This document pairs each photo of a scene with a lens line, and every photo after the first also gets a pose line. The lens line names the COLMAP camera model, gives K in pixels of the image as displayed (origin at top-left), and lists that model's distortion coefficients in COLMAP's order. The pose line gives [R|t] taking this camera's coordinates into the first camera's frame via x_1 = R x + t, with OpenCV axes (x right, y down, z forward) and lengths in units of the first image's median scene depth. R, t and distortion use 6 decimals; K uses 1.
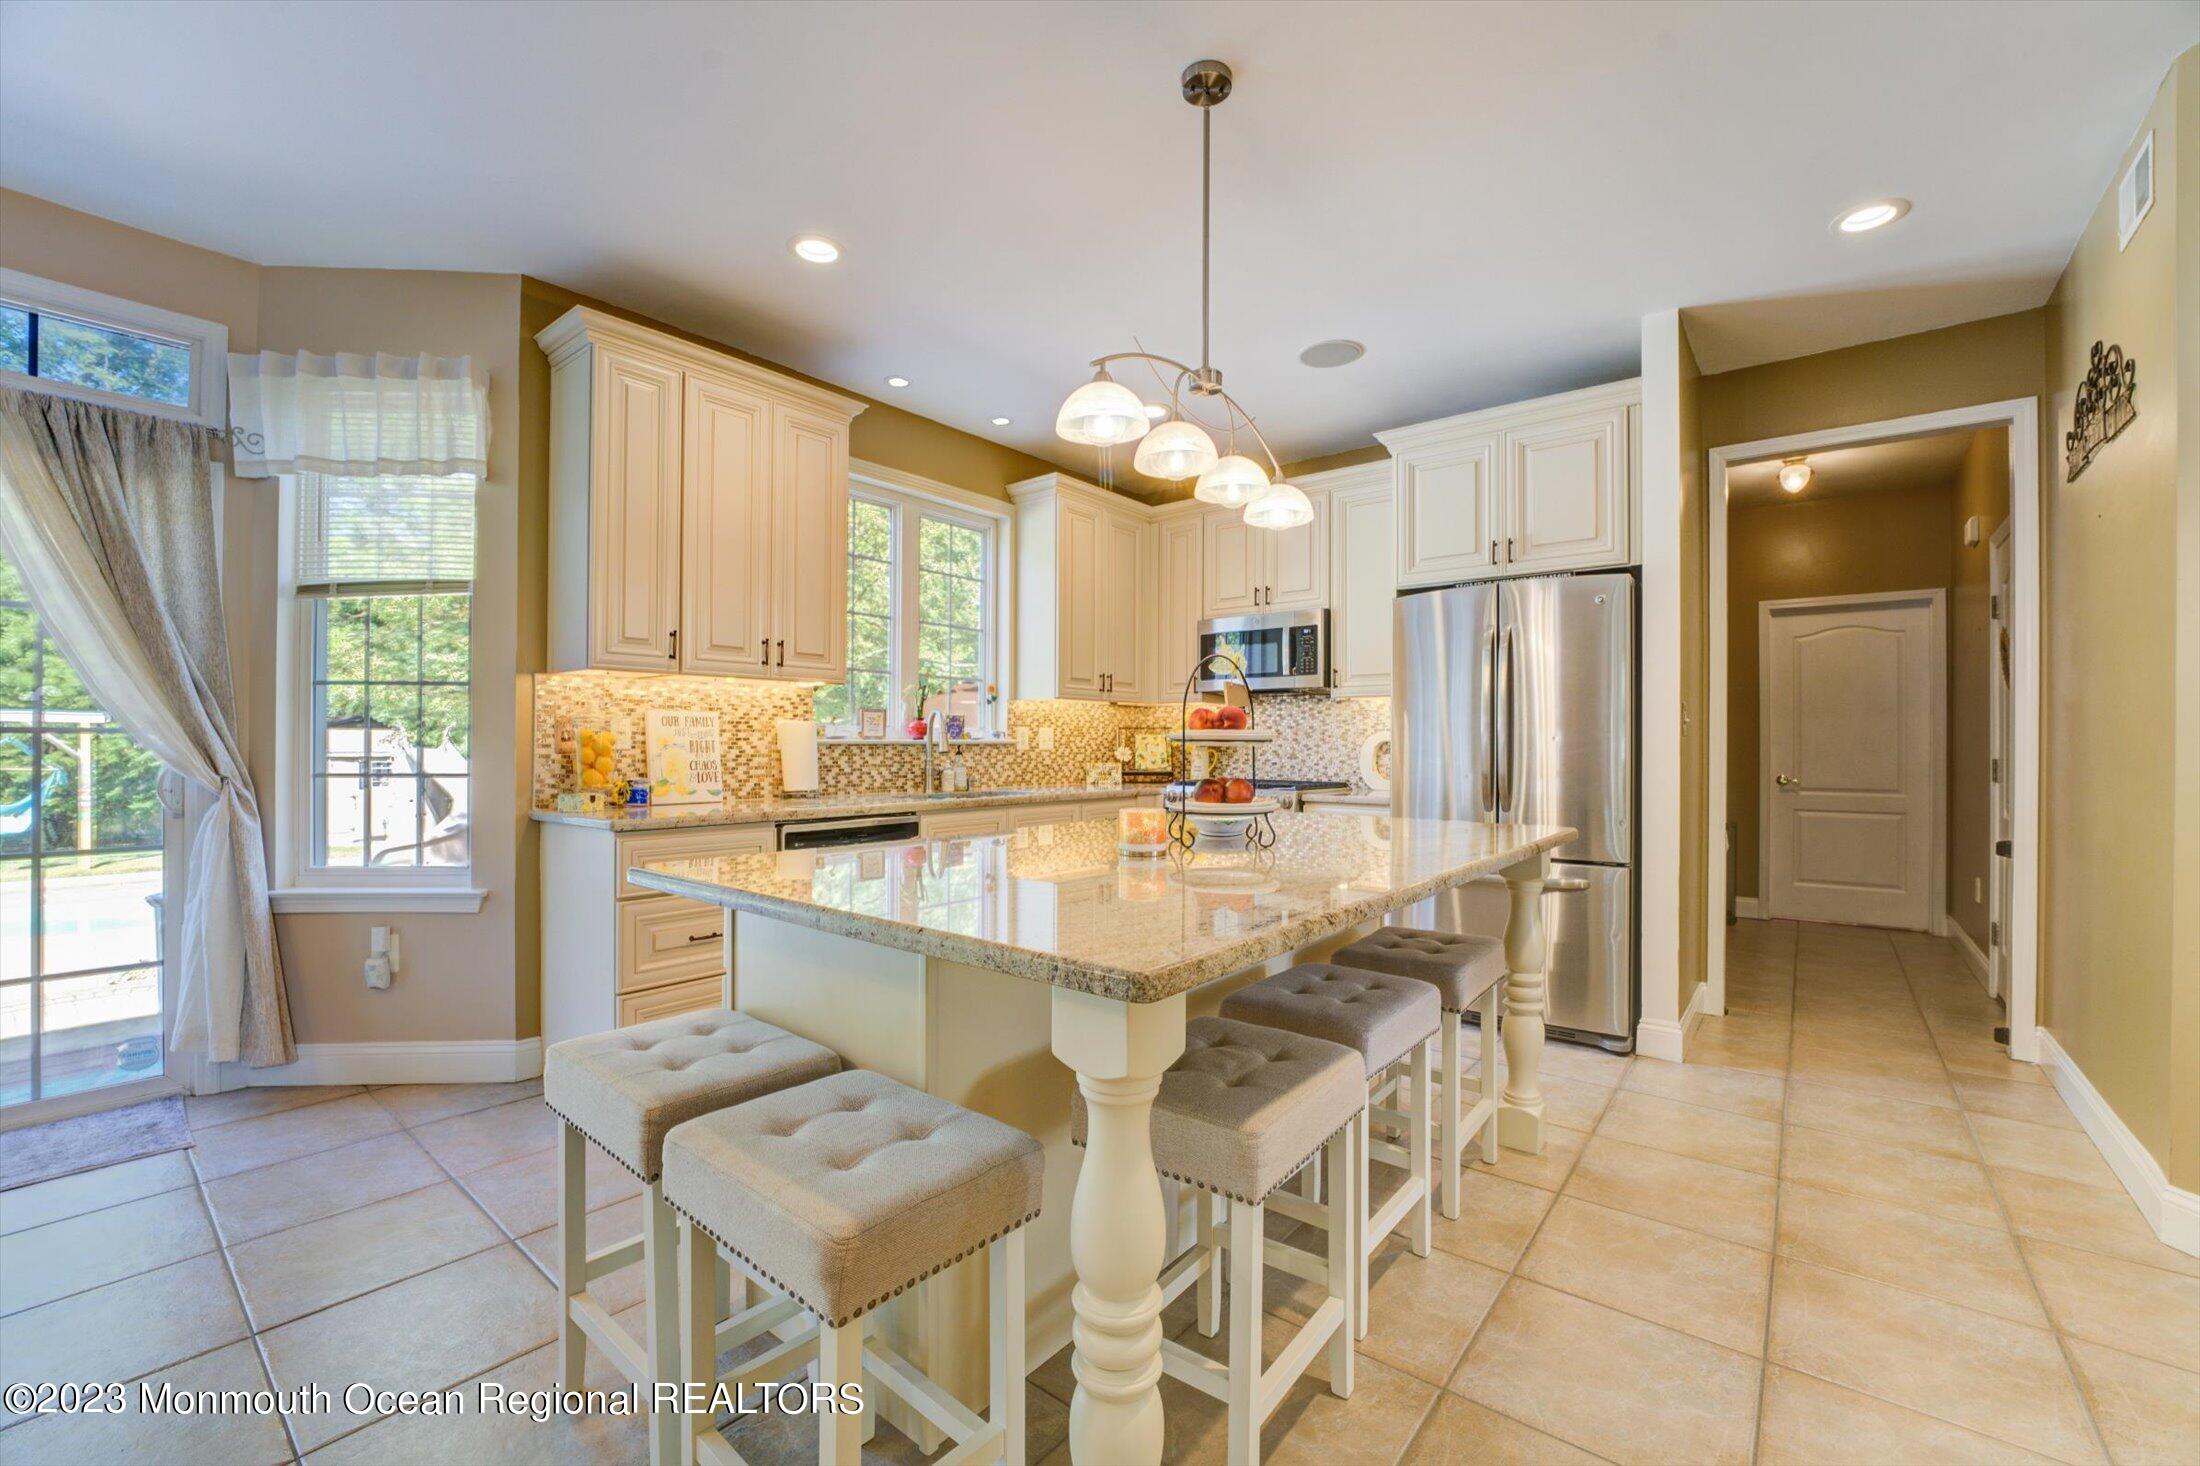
lens RADIAL K [[890.8, 0, 1087.9], [0, 890.8, 741.6], [0, 0, 1]] dist [-0.027208, 0.003154]
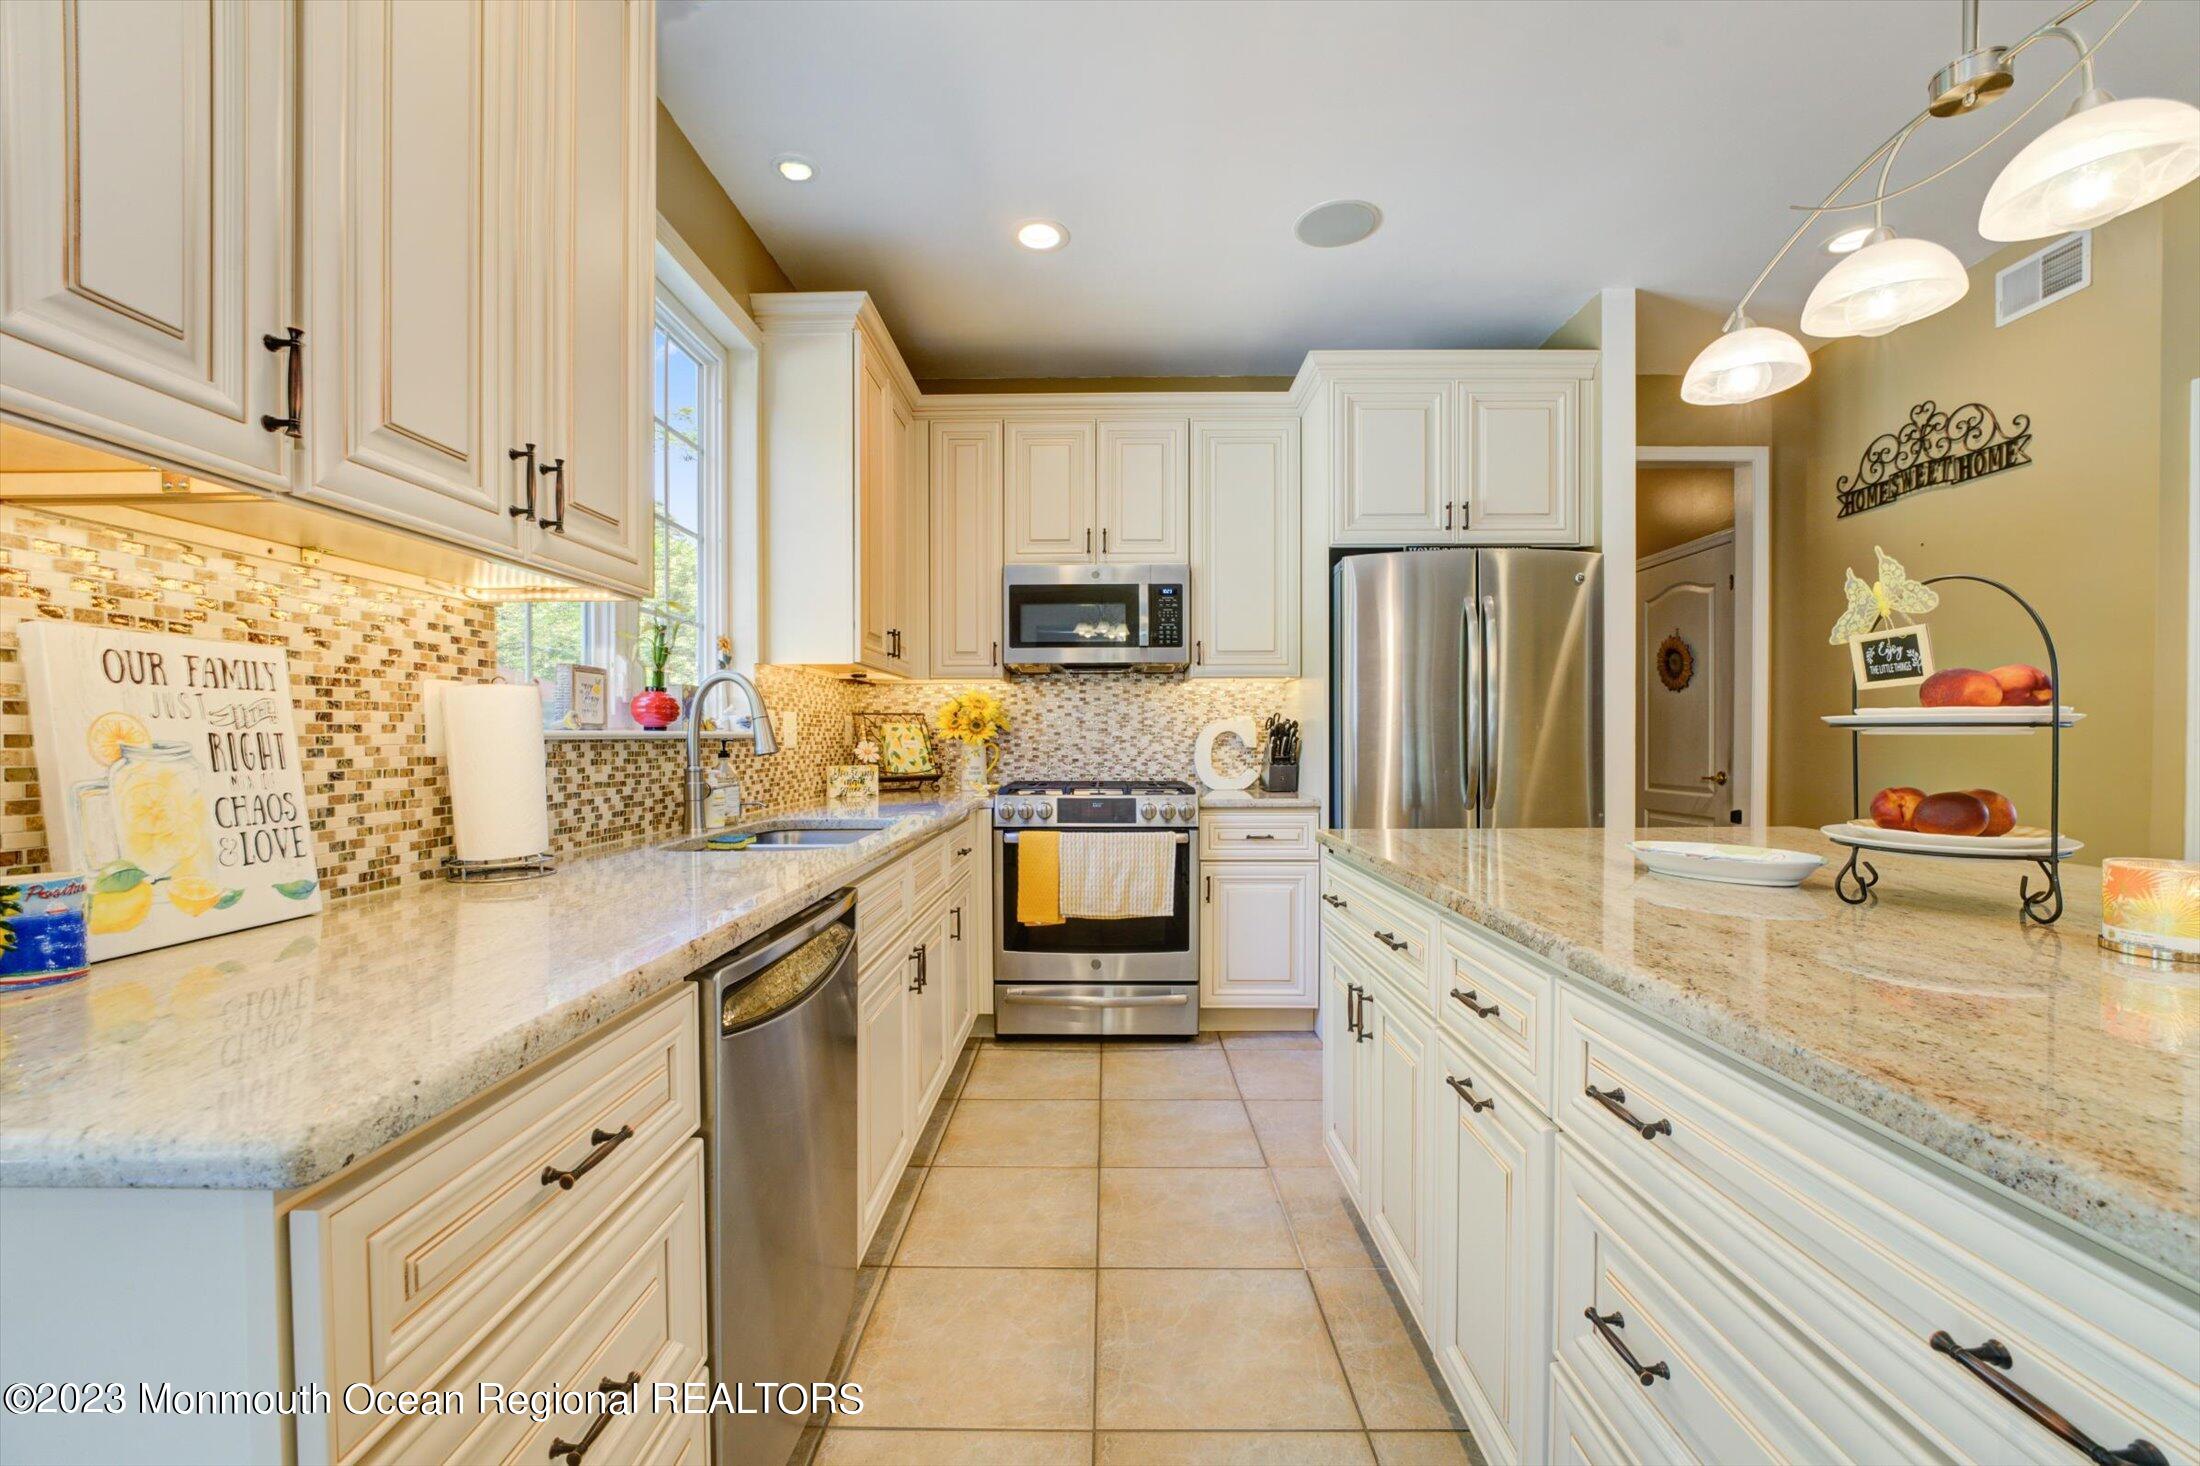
lens RADIAL K [[890.8, 0, 1089.0], [0, 890.8, 749.4], [0, 0, 1]] dist [-0.027208, 0.003154]
pose [[0.782896, -0.014969, 0.621973, -0.410216], [0.004157, 0.999814, 0.018830, 0.000151], [-0.622139, -0.012157, 0.782812, 0.587947]]
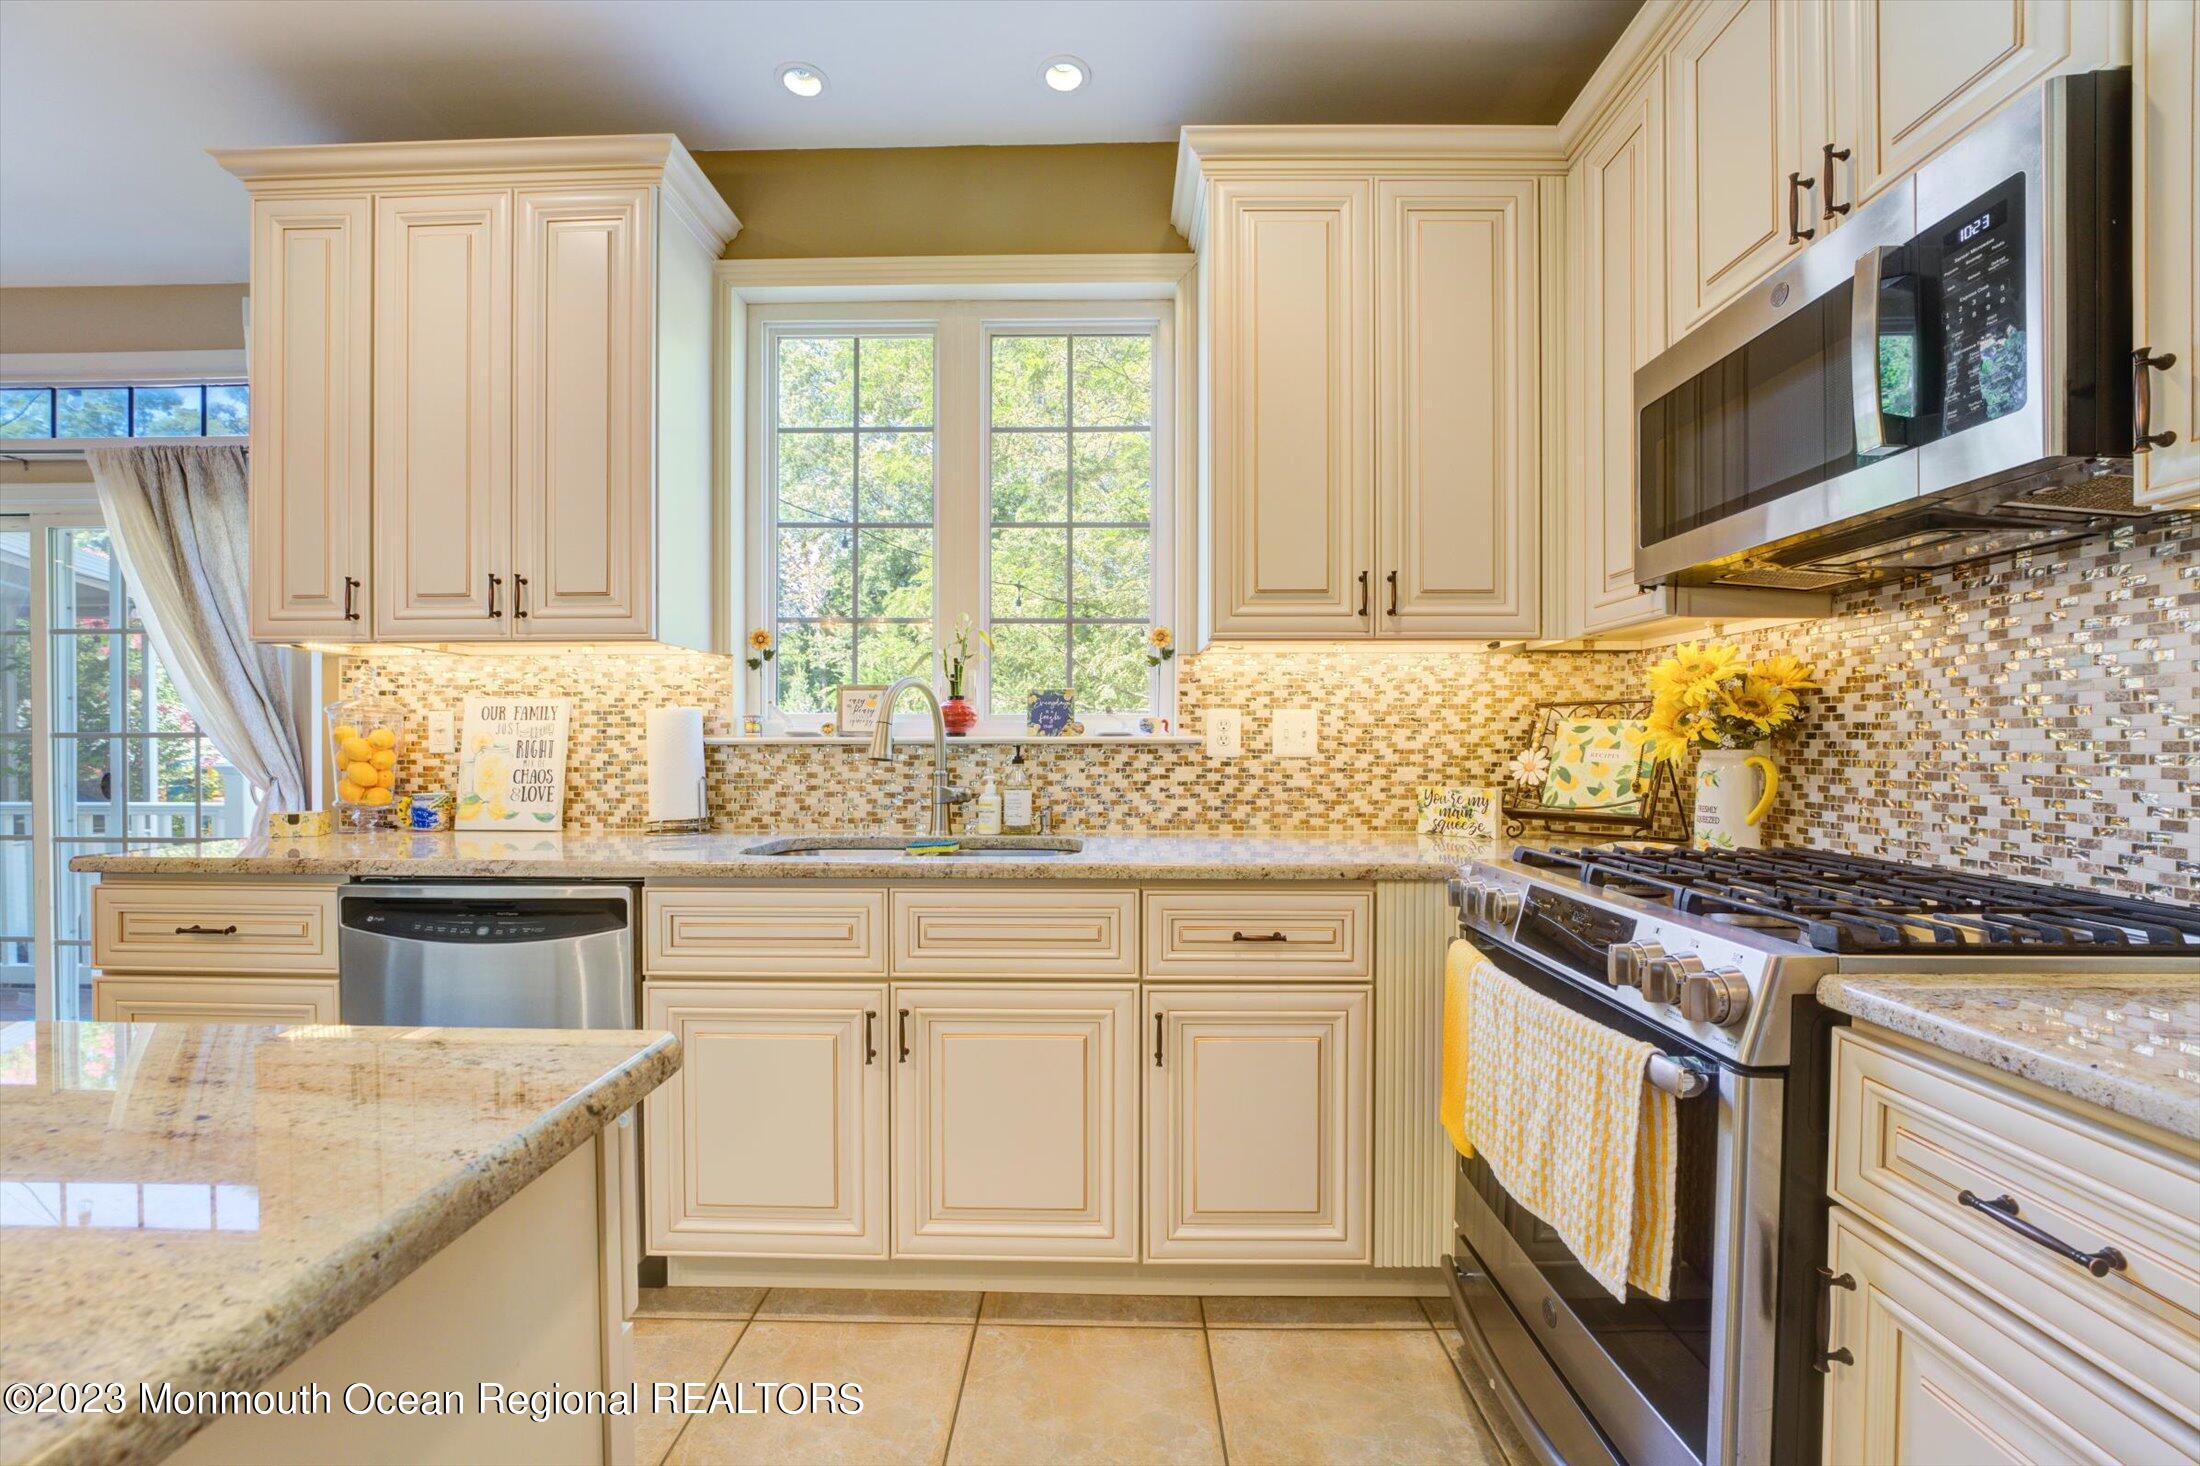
lens RADIAL K [[890.8, 0, 1095.6], [0, 890.8, 751.6], [0, 0, 1]] dist [-0.027208, 0.003154]
pose [[0.623761, 0.003029, -0.781609, 0.384664], [0.004324, 0.999964, 0.007326, 0.004675], [0.781603, -0.007949, 0.623725, 0.954811]]
